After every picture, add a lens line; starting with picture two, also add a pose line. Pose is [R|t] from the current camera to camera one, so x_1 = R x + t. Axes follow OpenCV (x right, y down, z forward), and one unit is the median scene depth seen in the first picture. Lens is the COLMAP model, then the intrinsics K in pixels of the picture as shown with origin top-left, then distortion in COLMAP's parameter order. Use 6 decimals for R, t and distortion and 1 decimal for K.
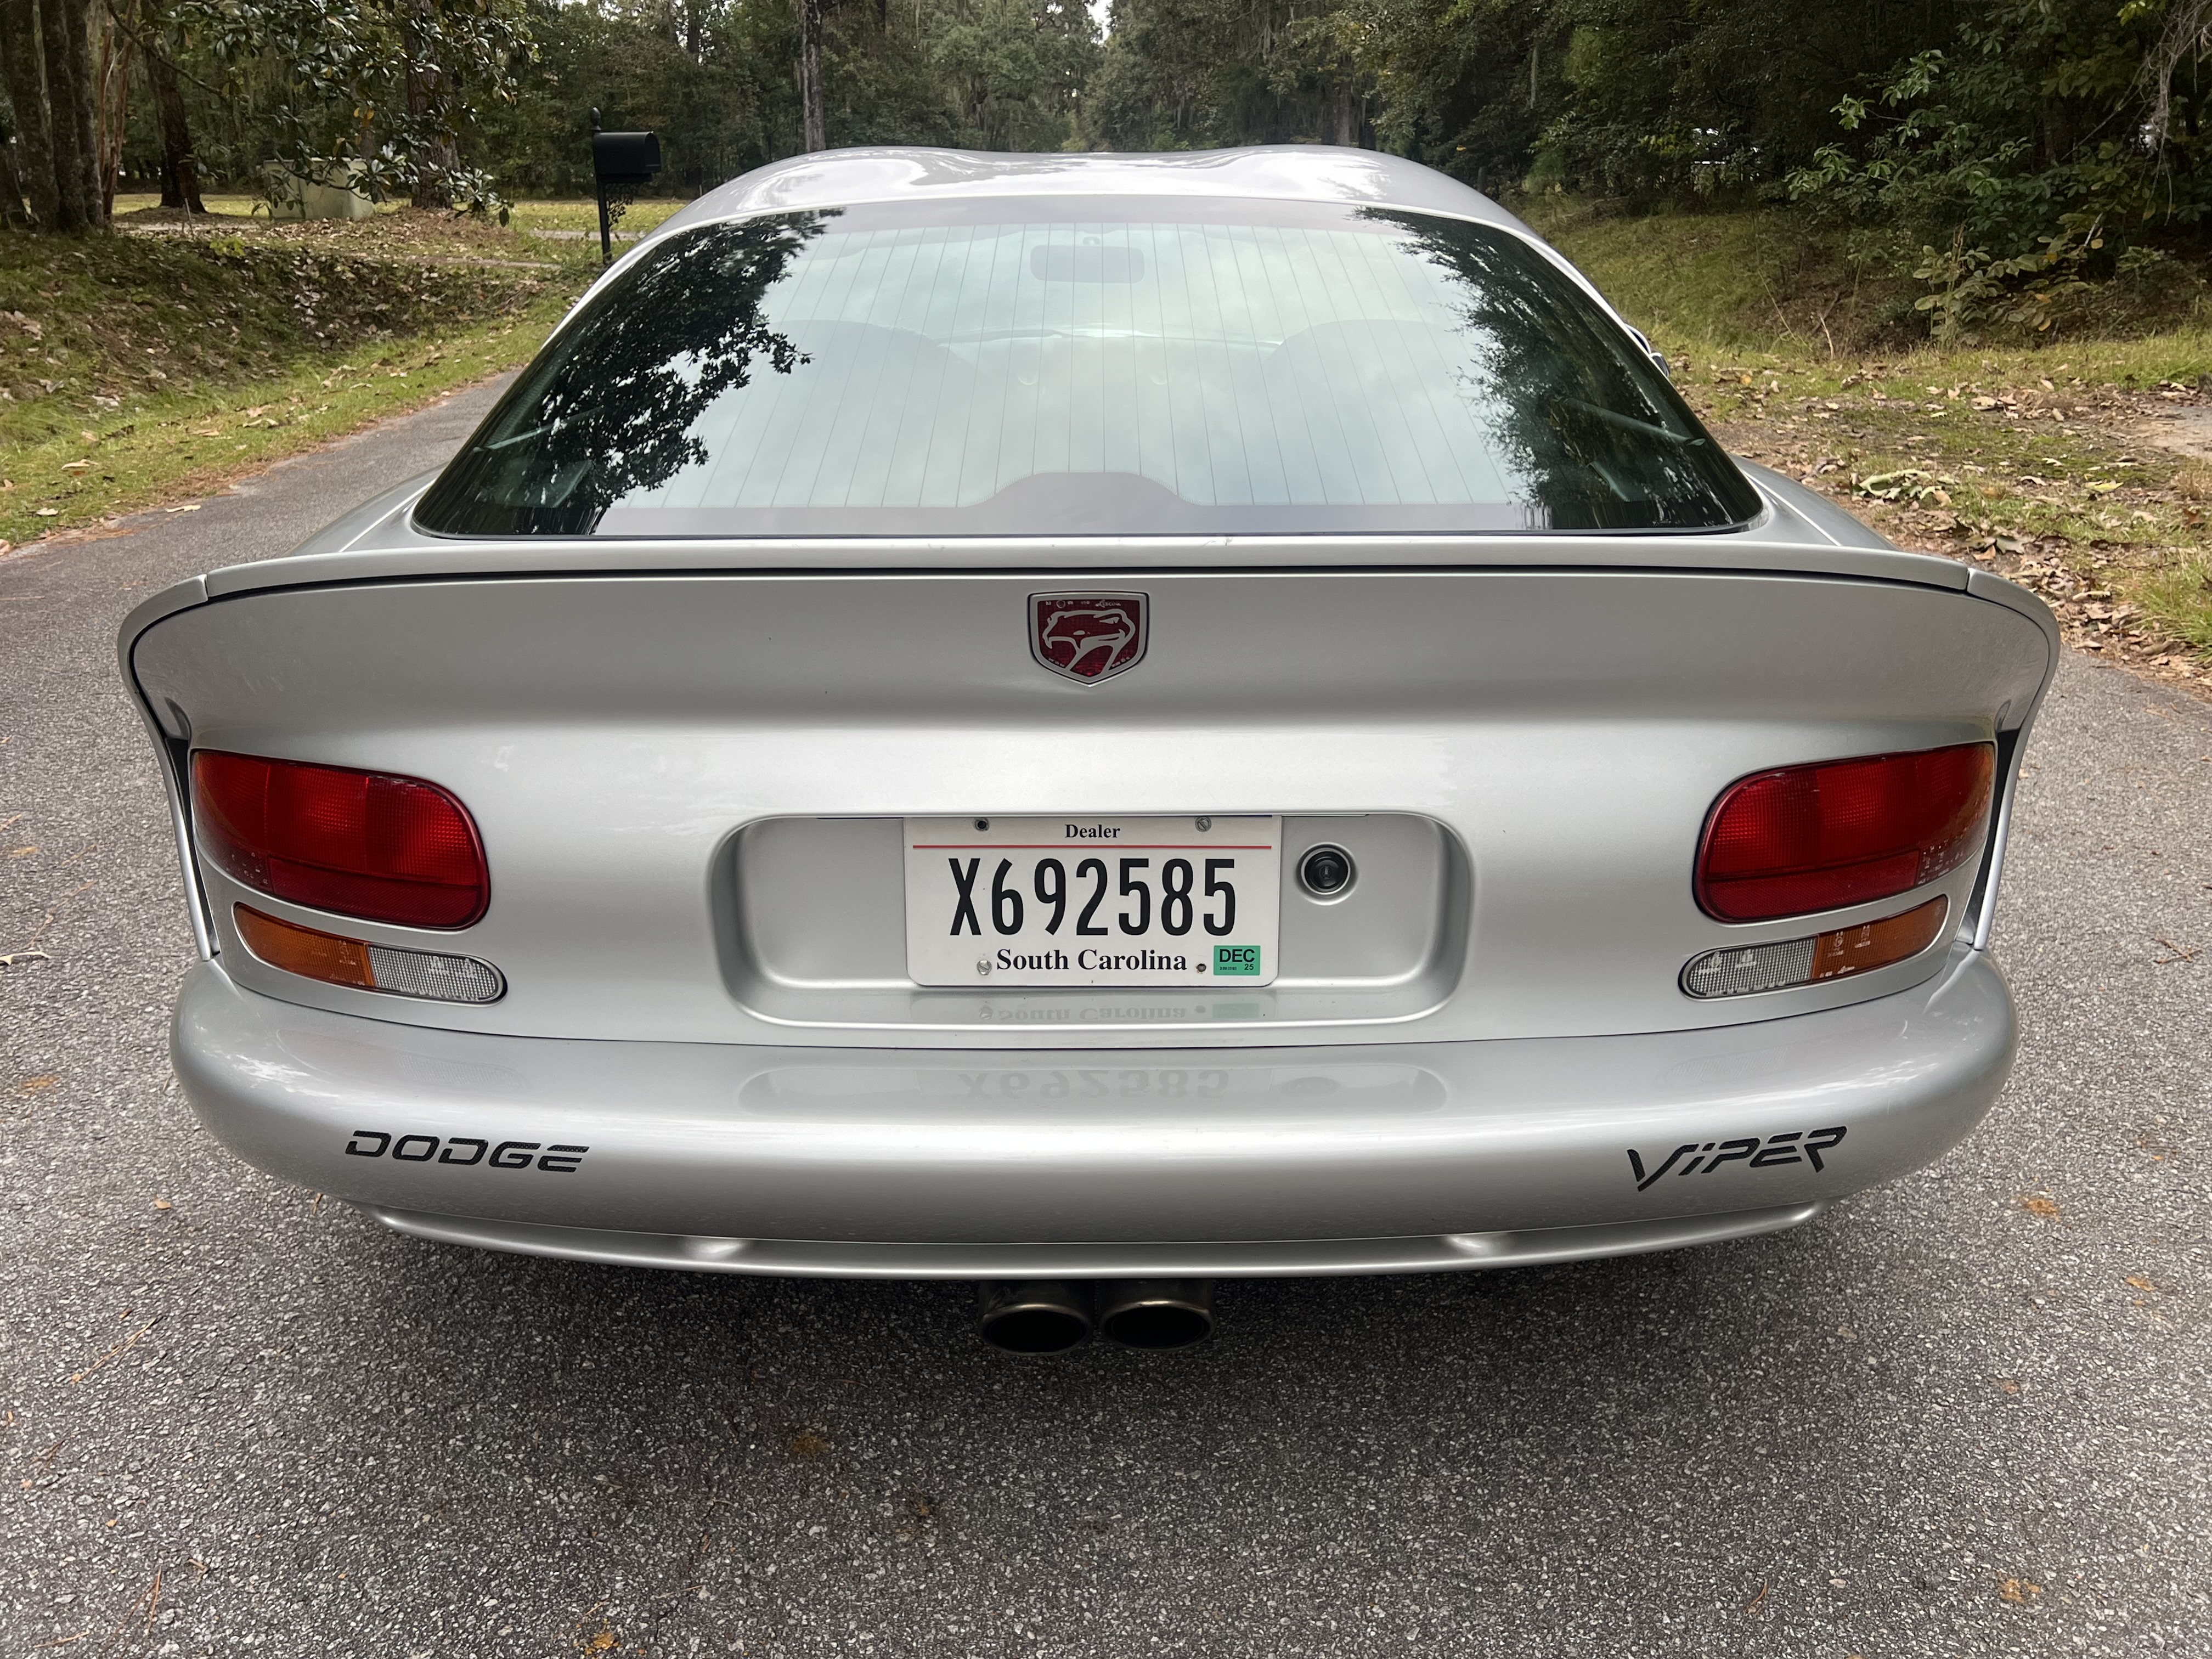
lens RADIAL K [[1824.8, 0, 1108.3], [0, 1824.8, 831.7], [0, 0, 1]] dist [0.046151, -0.023922]
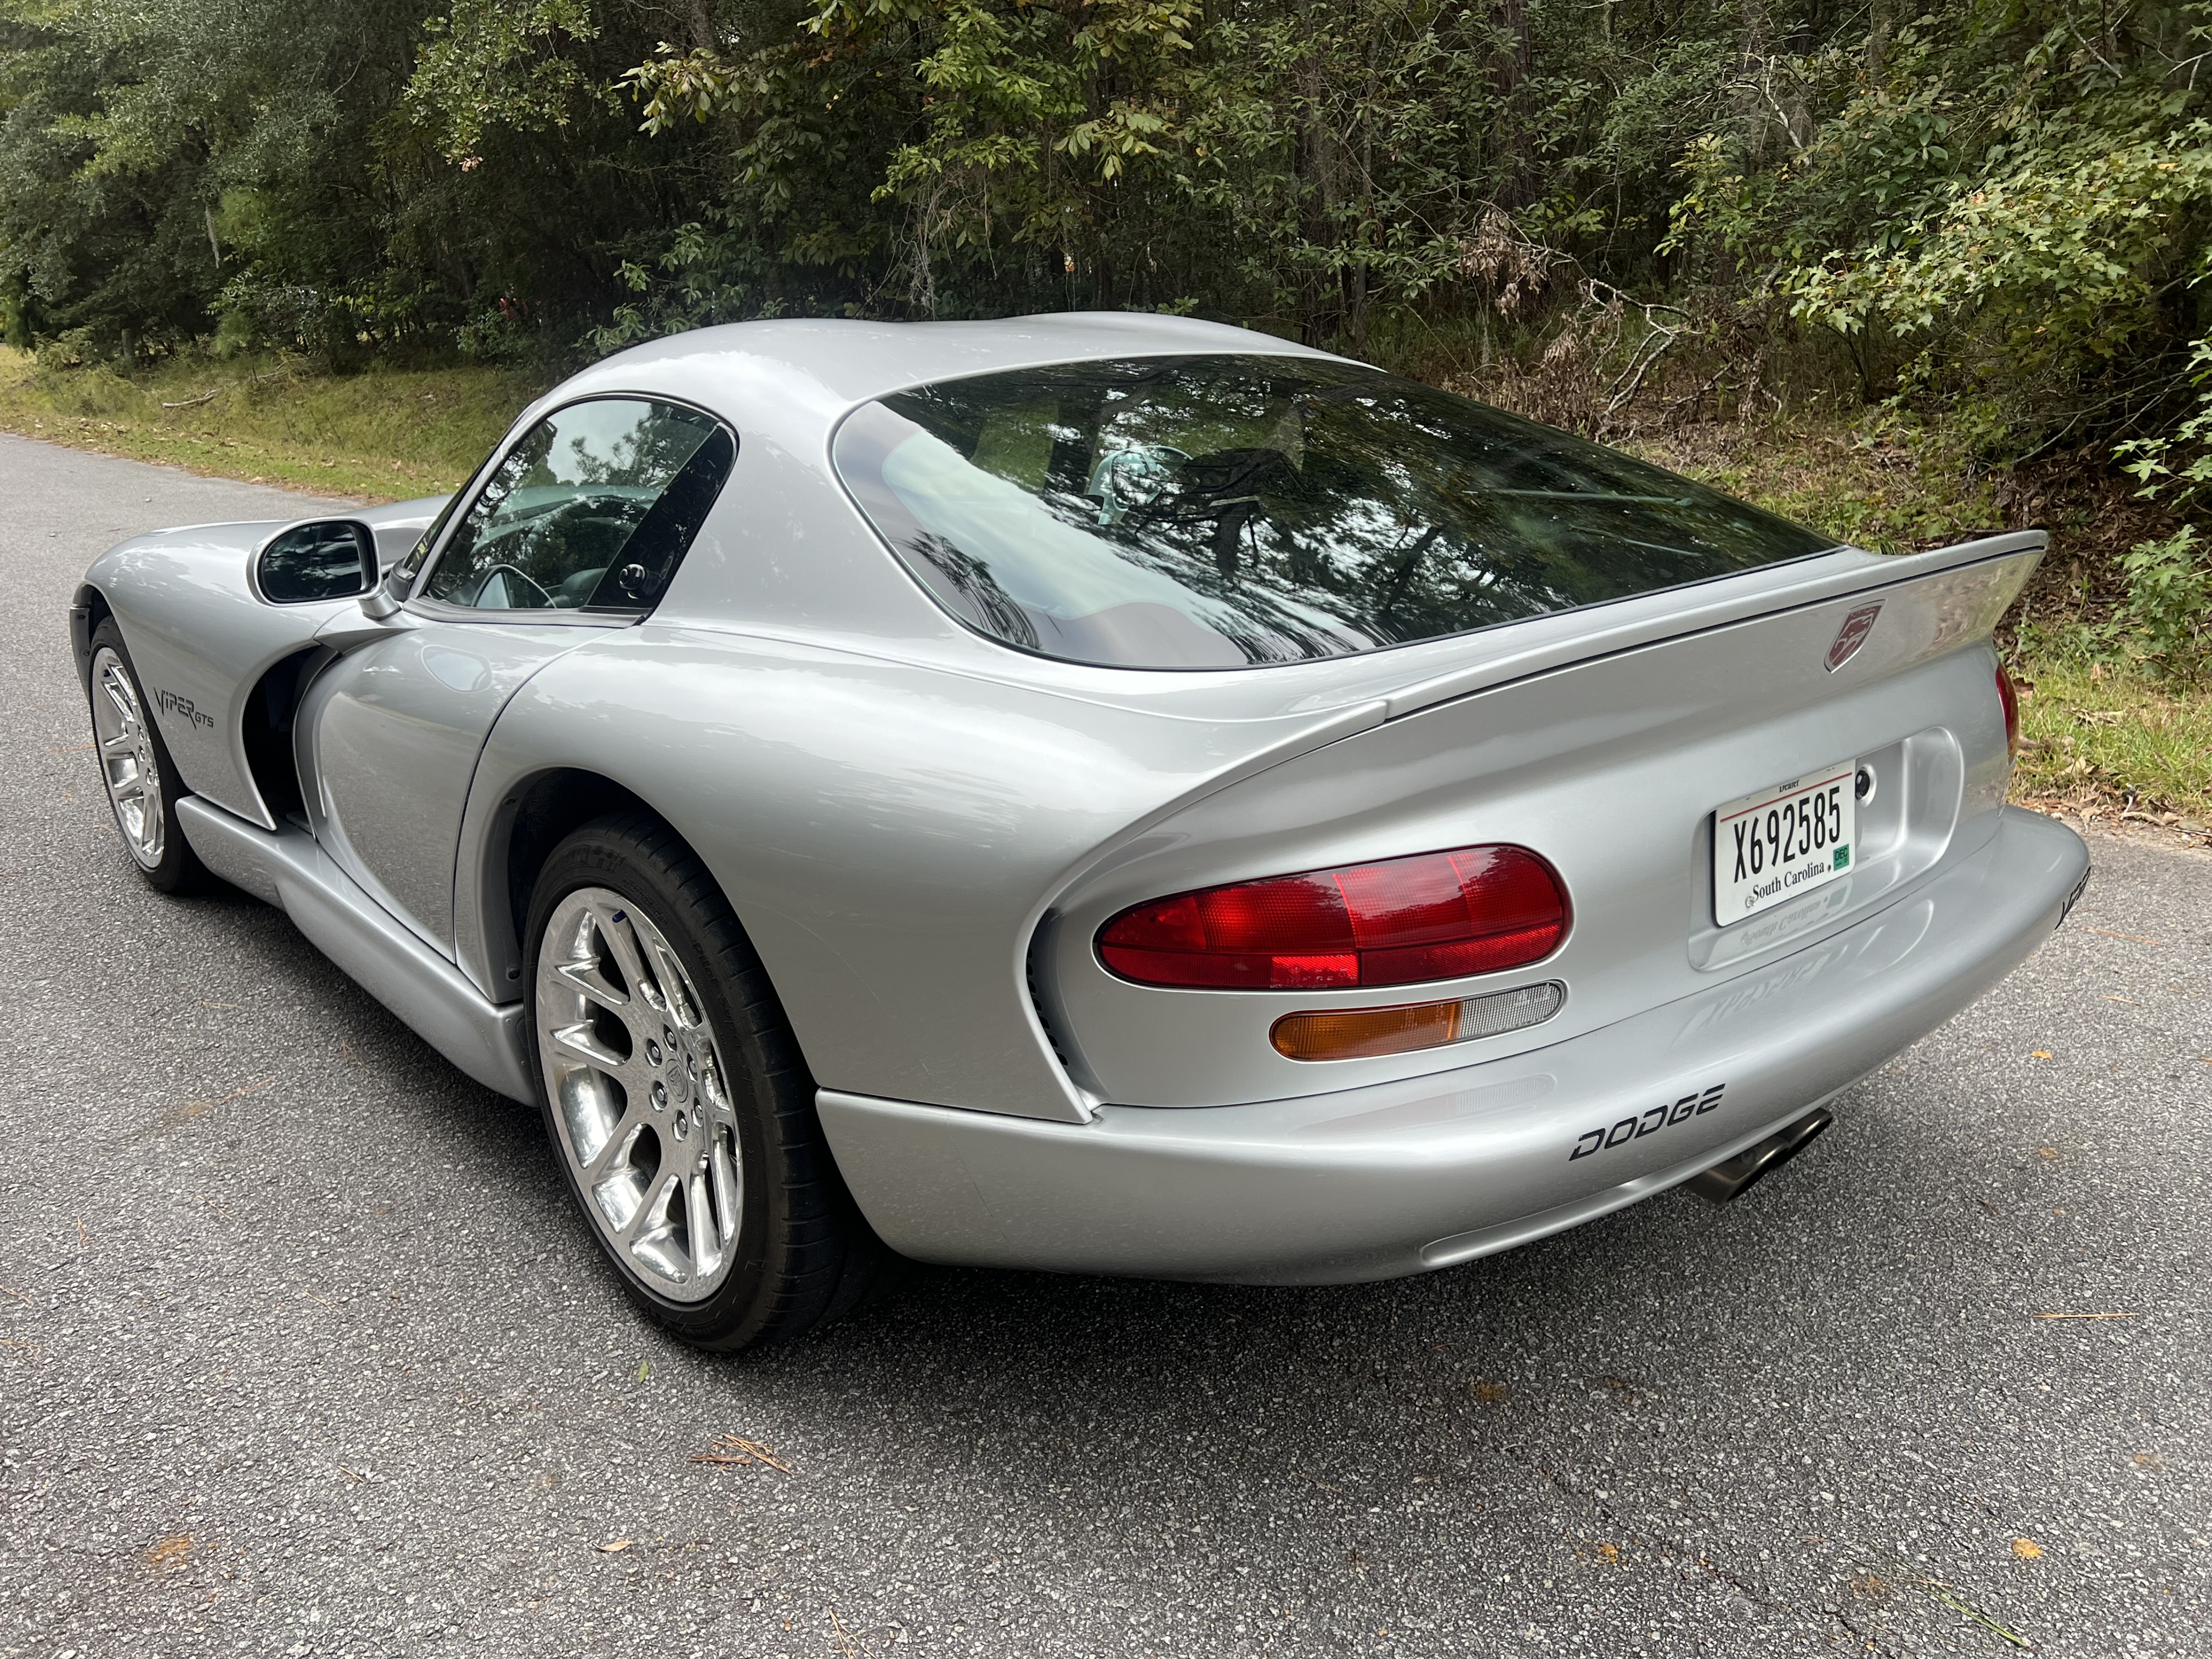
lens RADIAL K [[1824.8, 0, 1107.1], [0, 1824.8, 832.7], [0, 0, 1]] dist [0.046151, -0.023922]
pose [[0.749127, -0.200567, 0.631334, -0.152886], [0.248294, 0.968596, 0.013092, -0.013312], [-0.614133, 0.146948, 0.775401, 0.027881]]
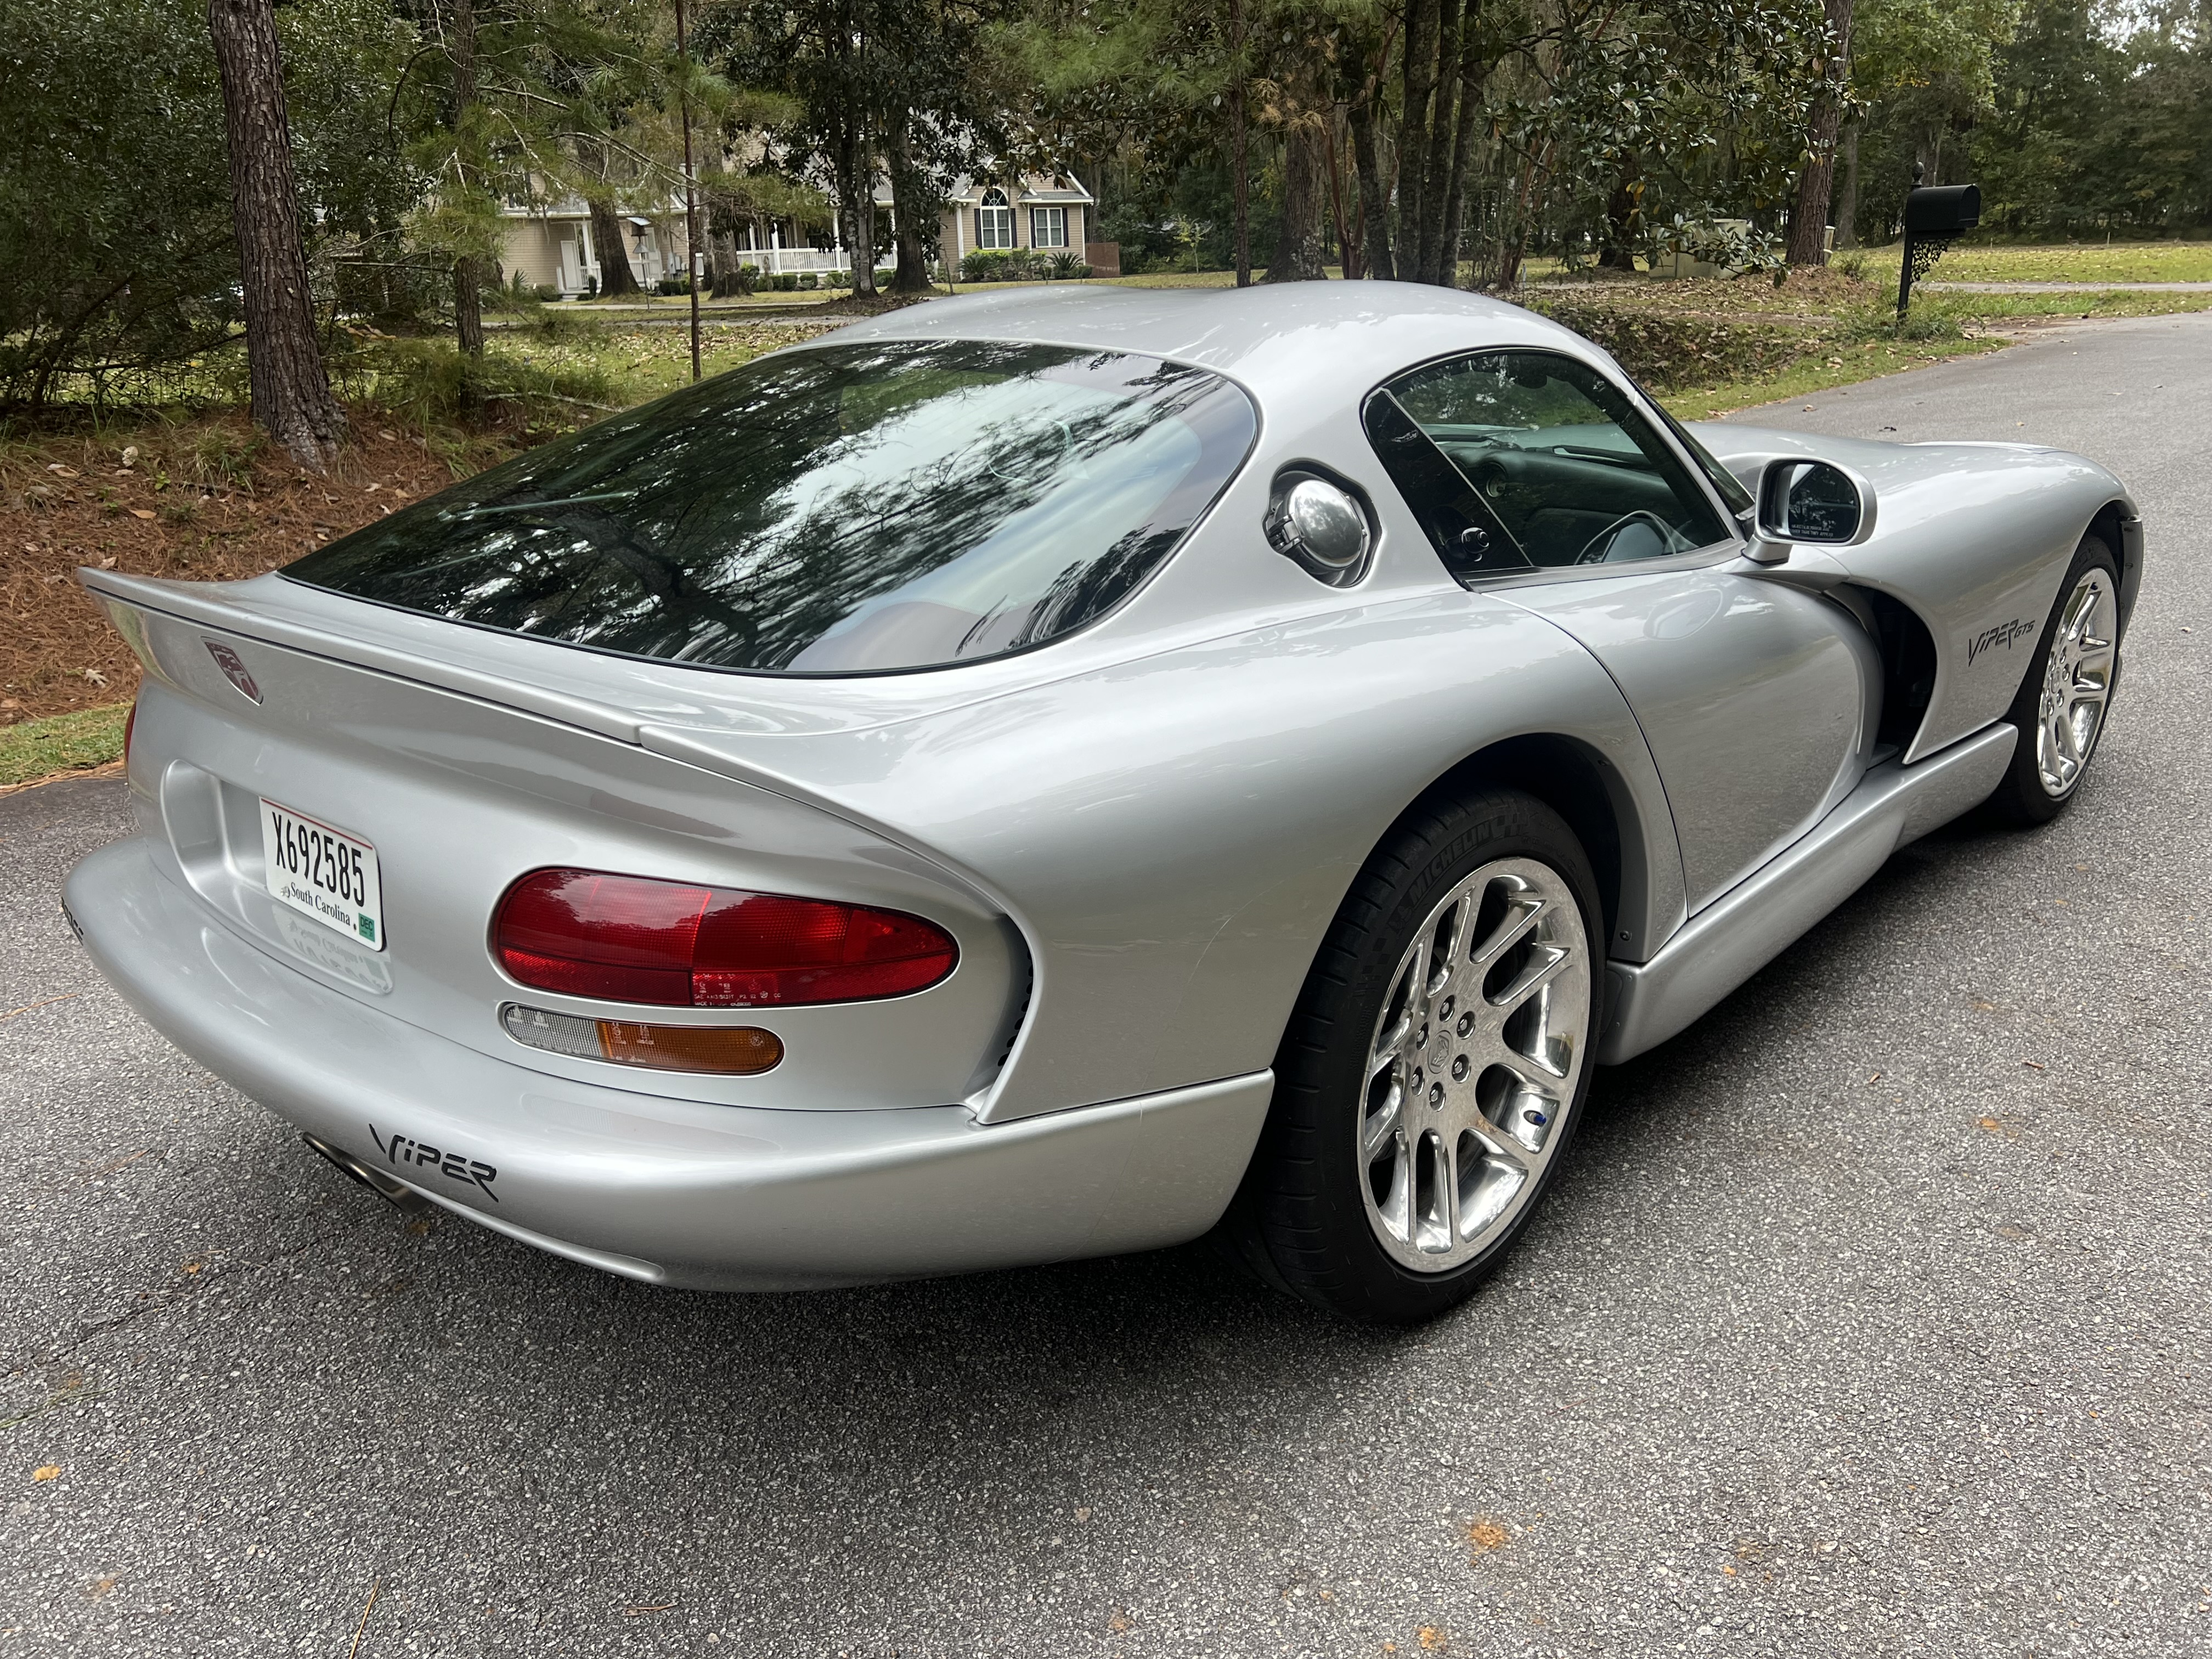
lens RADIAL K [[1824.8, 0, 1109.3], [0, 1824.8, 828.3], [0, 0, 1]] dist [0.046151, -0.023922]
pose [[0.719599, 0.198149, -0.665518, 0.165563], [-0.213567, 0.975120, 0.059408, -0.024432], [0.660732, 0.099383, 0.744014, 0.040244]]
